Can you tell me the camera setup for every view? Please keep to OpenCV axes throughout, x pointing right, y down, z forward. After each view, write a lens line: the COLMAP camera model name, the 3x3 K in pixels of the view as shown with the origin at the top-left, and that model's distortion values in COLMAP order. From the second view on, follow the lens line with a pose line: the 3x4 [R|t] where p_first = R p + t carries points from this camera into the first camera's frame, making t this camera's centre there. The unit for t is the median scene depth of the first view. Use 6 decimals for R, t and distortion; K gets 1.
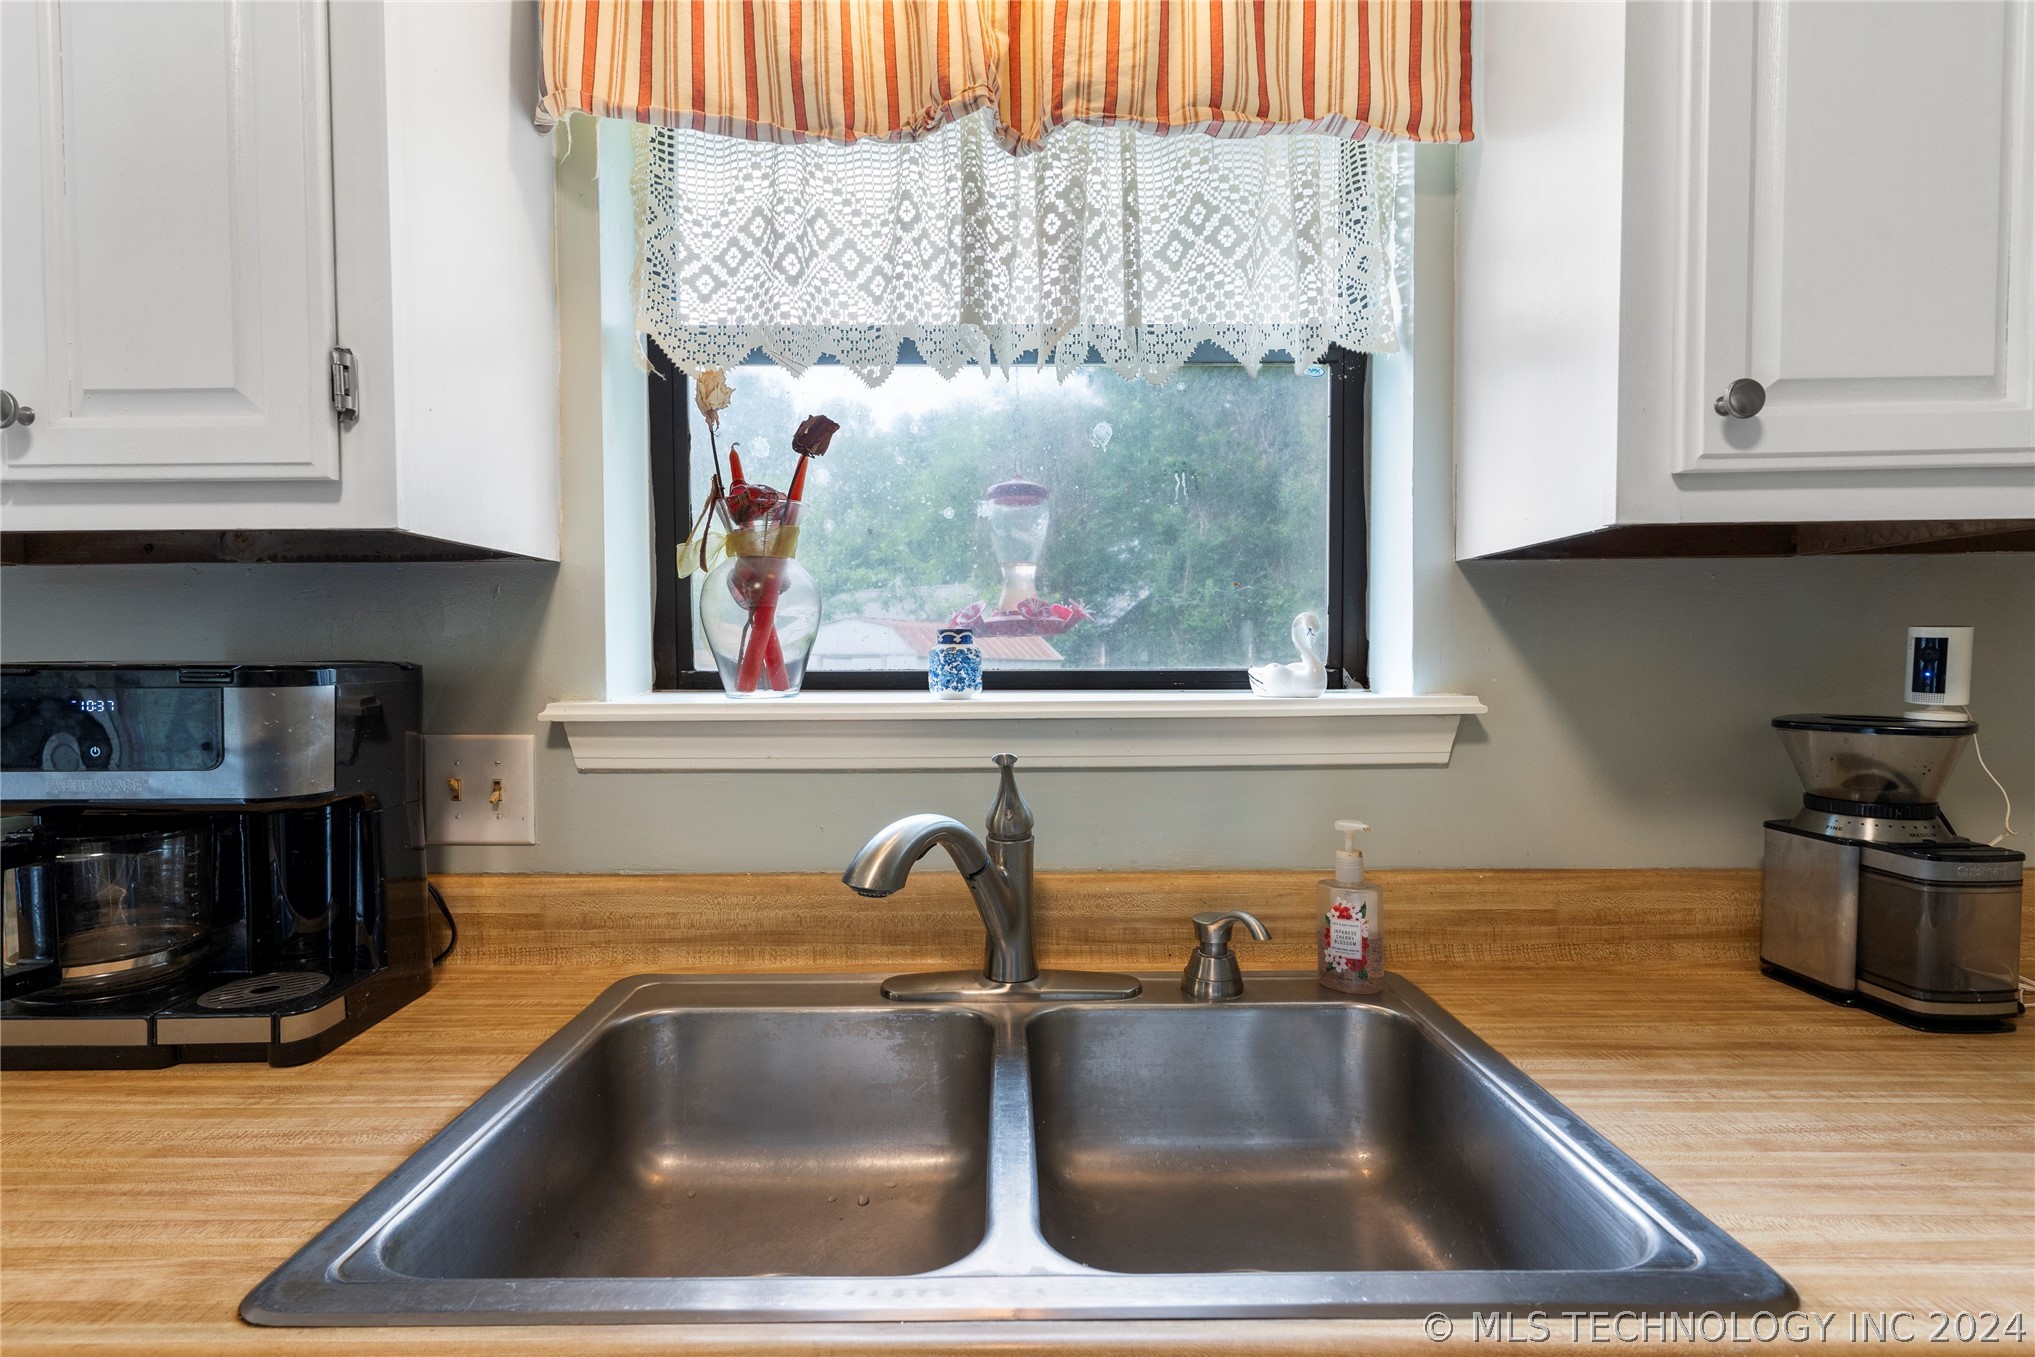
lens RADIAL K [[983.9, 0, 1014.1], [0, 983.9, 668.6], [0, 0, 1]] dist [0.001728, -0.000050]
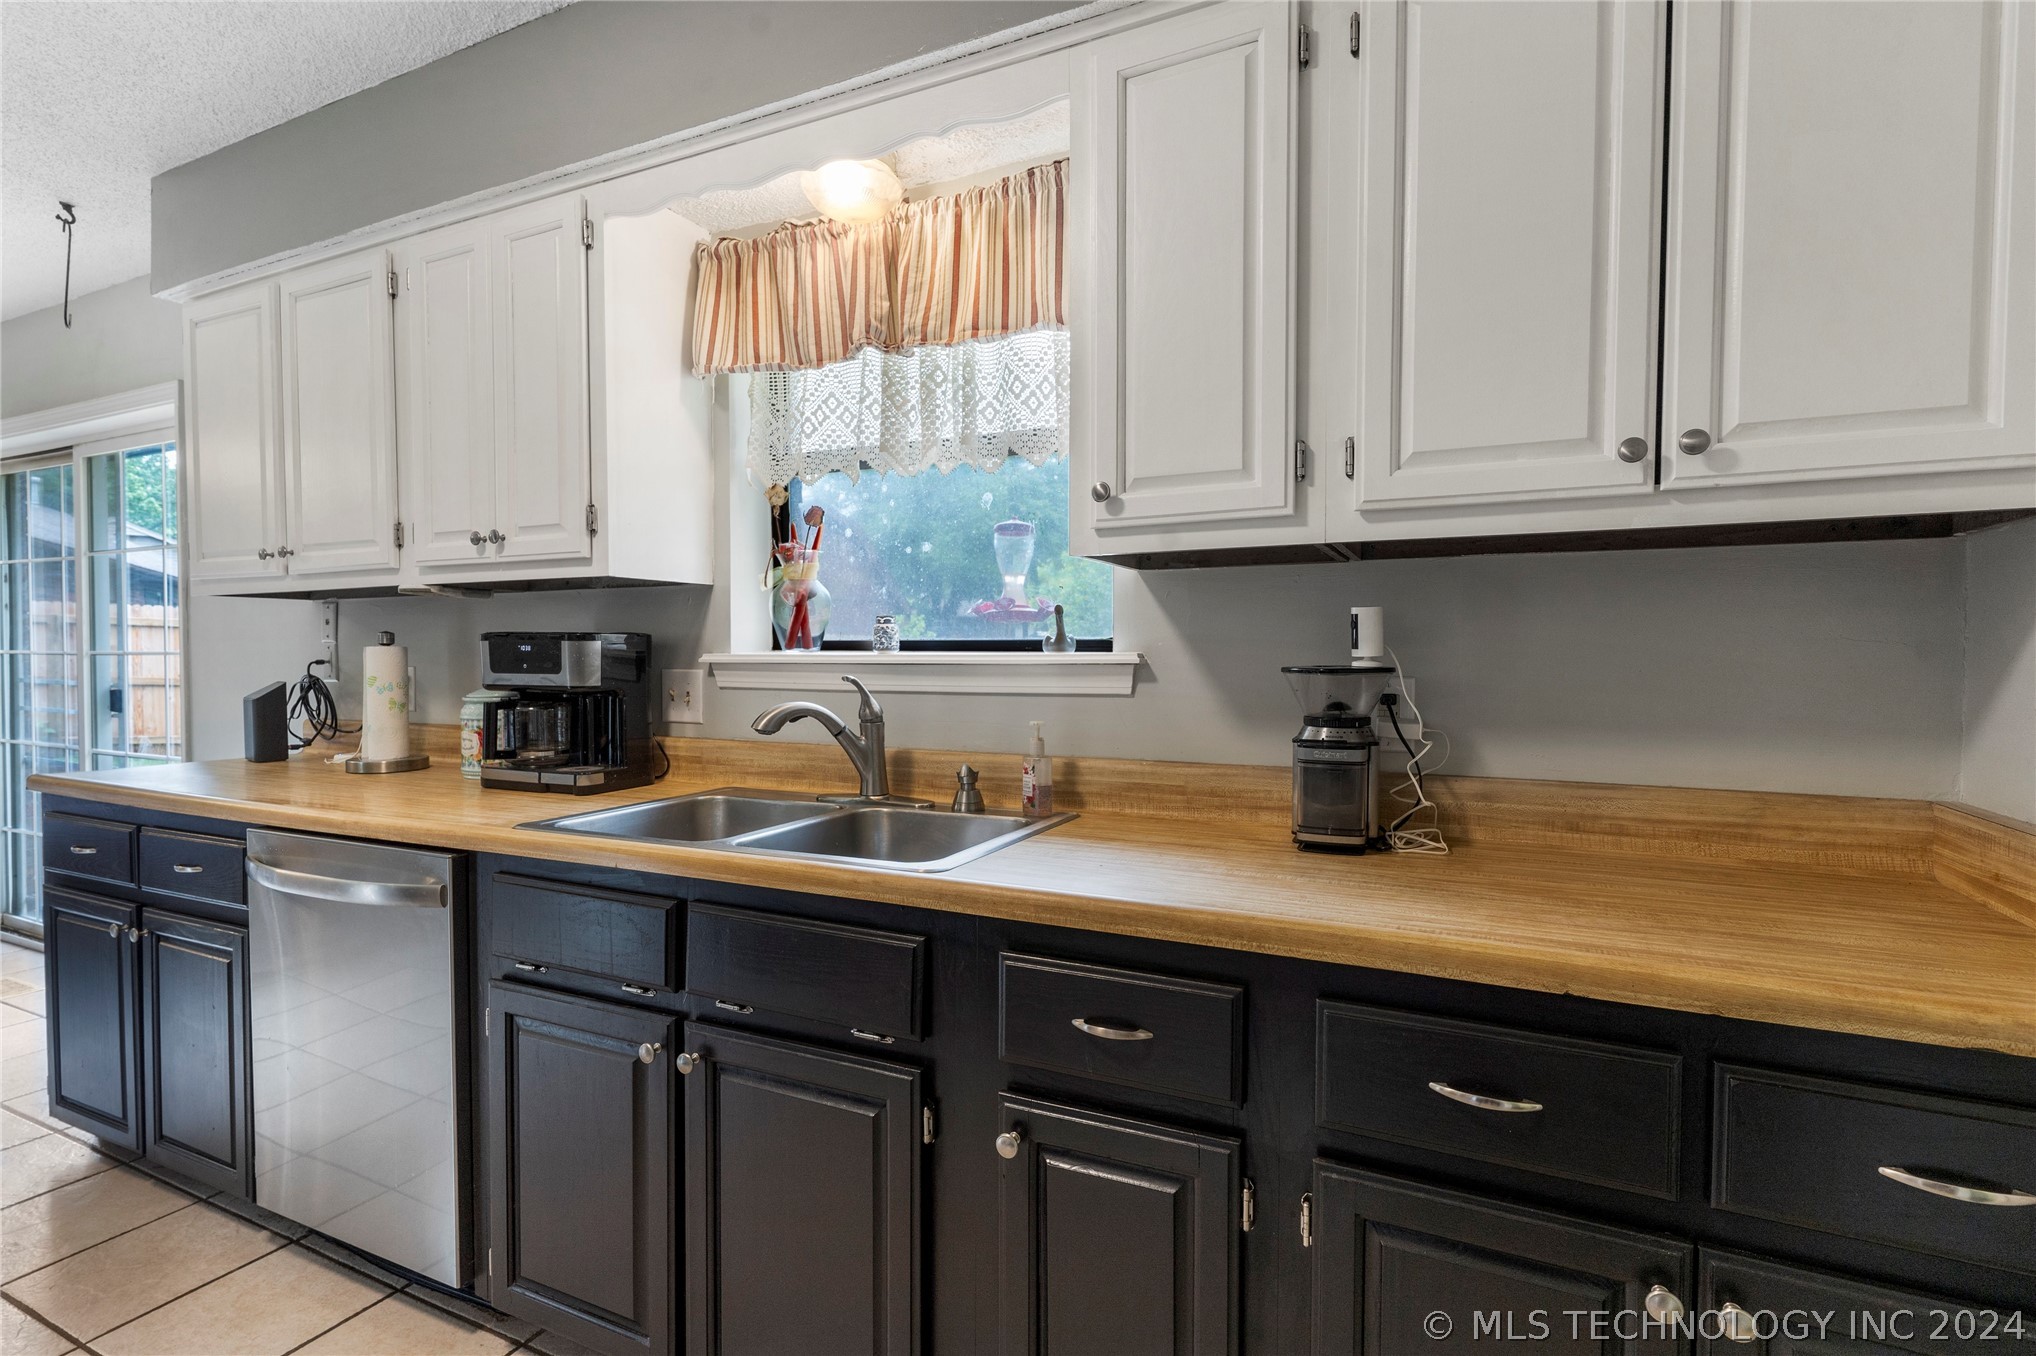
lens RADIAL K [[984.4, 0, 1012.0], [0, 984.4, 676.3], [0, 0, 1]] dist [0.001728, -0.000050]
pose [[0.904702, 0.015330, -0.425768, 0.986333], [-0.013003, 0.999880, 0.008371, 0.055607], [0.425846, -0.002037, 0.904794, -0.590087]]
